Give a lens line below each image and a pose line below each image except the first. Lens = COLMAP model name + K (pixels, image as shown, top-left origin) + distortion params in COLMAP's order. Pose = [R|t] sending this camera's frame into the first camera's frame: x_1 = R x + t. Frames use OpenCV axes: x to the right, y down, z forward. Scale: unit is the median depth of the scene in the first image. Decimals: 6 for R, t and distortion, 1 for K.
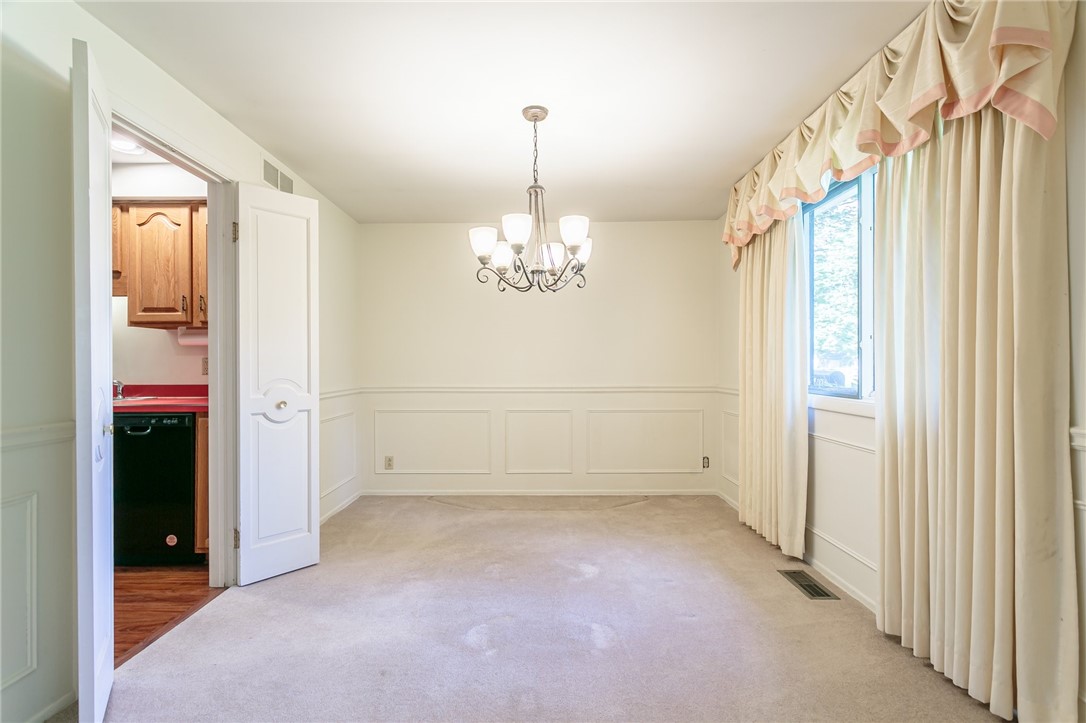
lens RADIAL K [[519.6, 0, 543.6], [0, 519.6, 360.3], [0, 0, 1]] dist [0.005786, 0.001904]
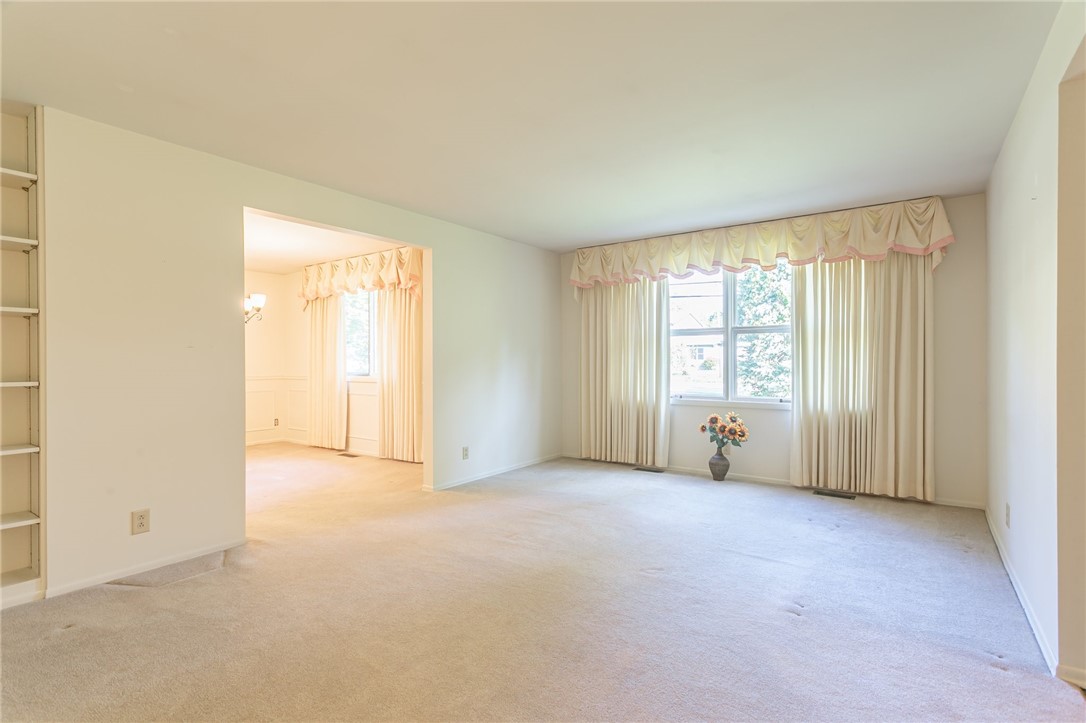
lens RADIAL K [[519.6, 0, 544.2], [0, 519.6, 361.0], [0, 0, 1]] dist [0.005786, 0.001904]
pose [[0.591040, -0.008439, 0.806598, -1.044679], [-0.000988, 0.999937, 0.011186, -0.029879], [-0.806642, -0.007408, 0.590994, -1.319359]]
